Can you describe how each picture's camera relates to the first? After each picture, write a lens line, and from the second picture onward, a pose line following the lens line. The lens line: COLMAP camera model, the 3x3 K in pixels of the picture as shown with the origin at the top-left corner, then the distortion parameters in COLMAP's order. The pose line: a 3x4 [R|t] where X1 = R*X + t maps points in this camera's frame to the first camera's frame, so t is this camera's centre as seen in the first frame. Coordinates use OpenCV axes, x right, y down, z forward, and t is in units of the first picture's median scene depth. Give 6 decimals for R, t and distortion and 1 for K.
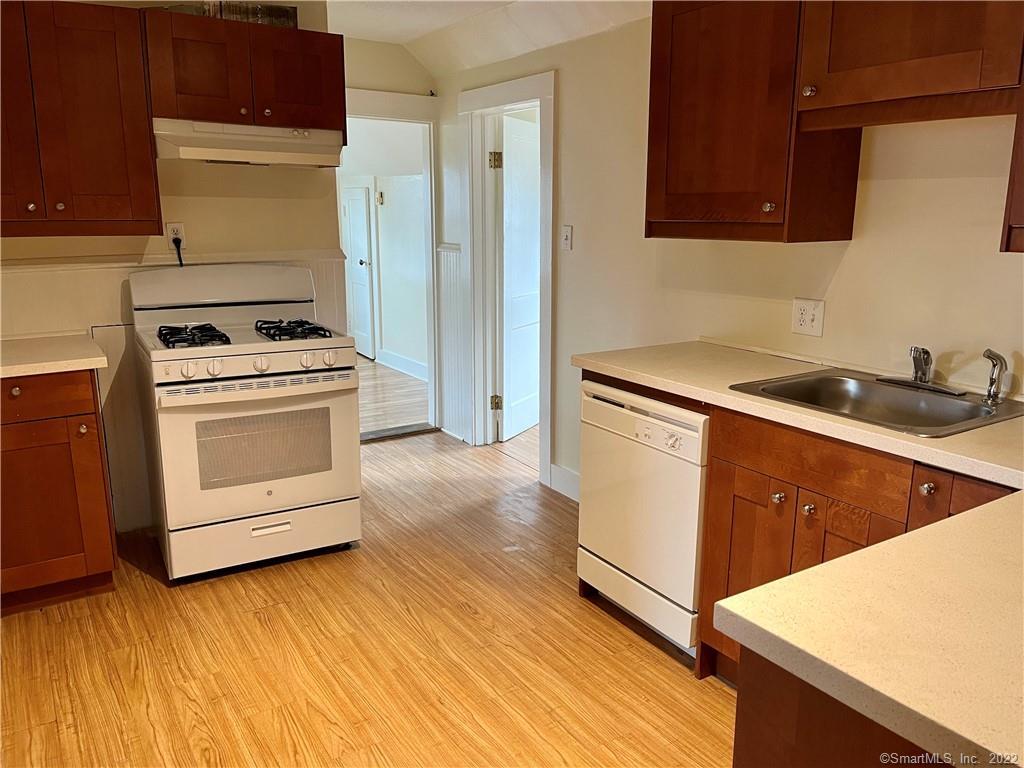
lens RADIAL K [[779.0, 0, 515.3], [0, 779.0, 382.9], [0, 0, 1]] dist [0.049164, -0.075406]
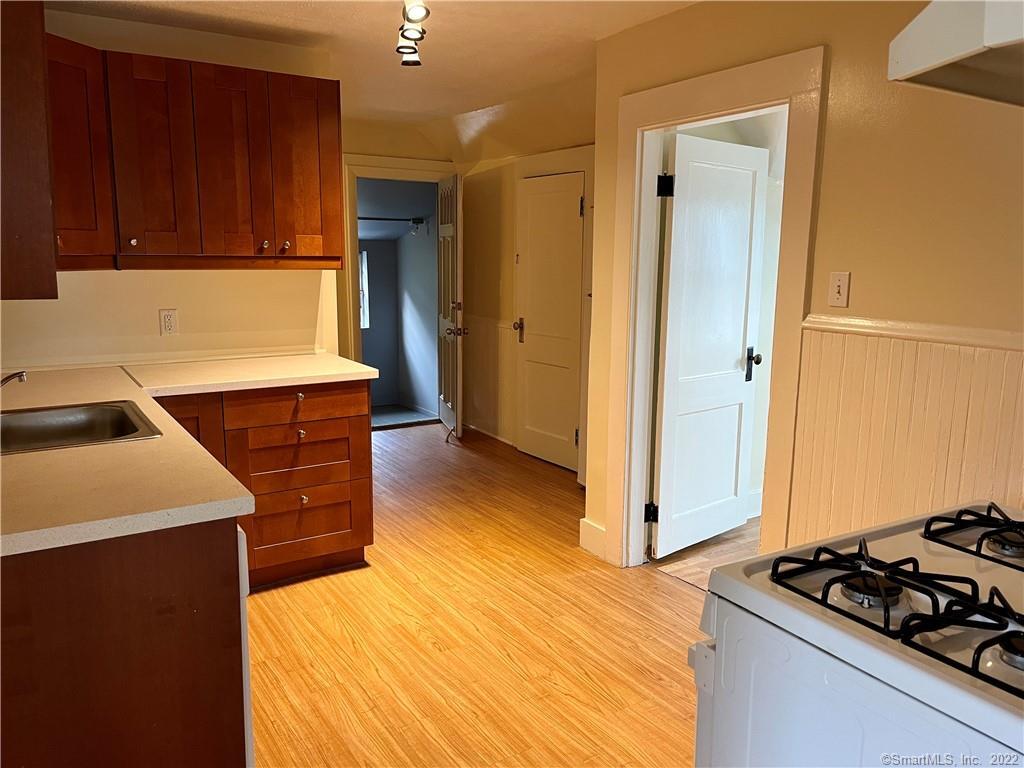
lens RADIAL K [[779.0, 0, 514.0], [0, 779.0, 388.9], [0, 0, 1]] dist [0.049164, -0.075406]
pose [[-0.999861, -0.016056, 0.004571, -0.118425], [-0.013162, 0.926622, 0.375764, -0.321793], [-0.010269, 0.375651, -0.926704, 1.484647]]
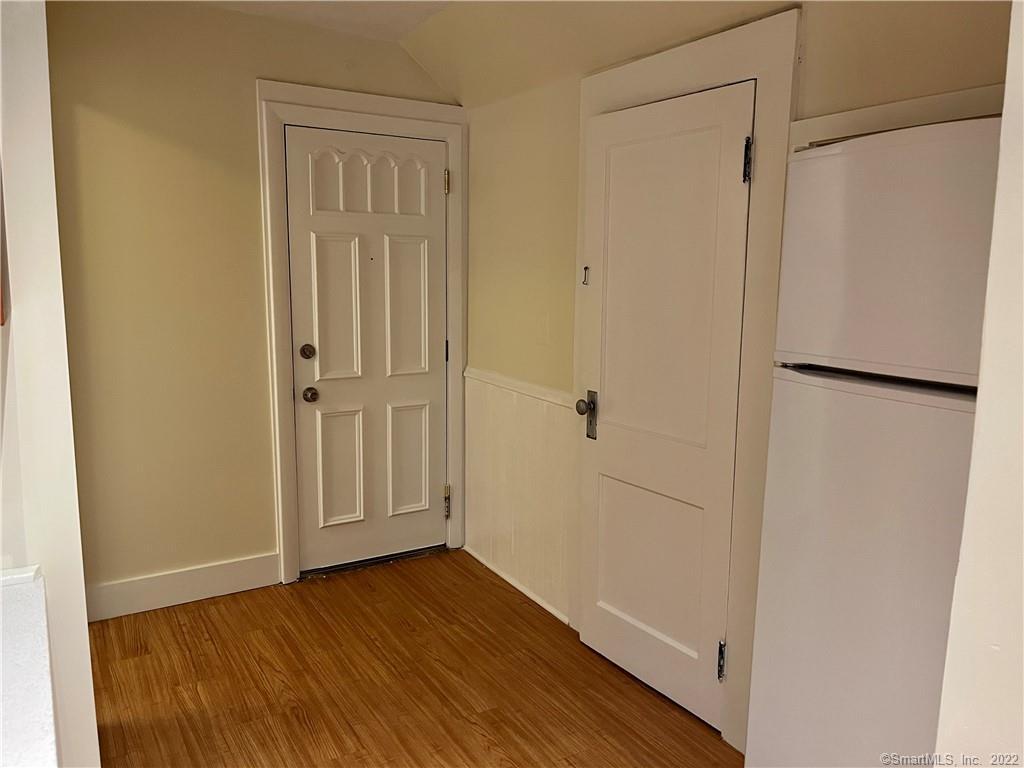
lens RADIAL K [[779.0, 0, 509.7], [0, 779.0, 384.4], [0, 0, 1]] dist [0.049164, -0.075406]
pose [[-0.999617, -0.022636, 0.015908, -0.070368], [-0.015467, 0.933966, 0.357028, -0.198231], [-0.022939, 0.356645, -0.933958, 0.922270]]
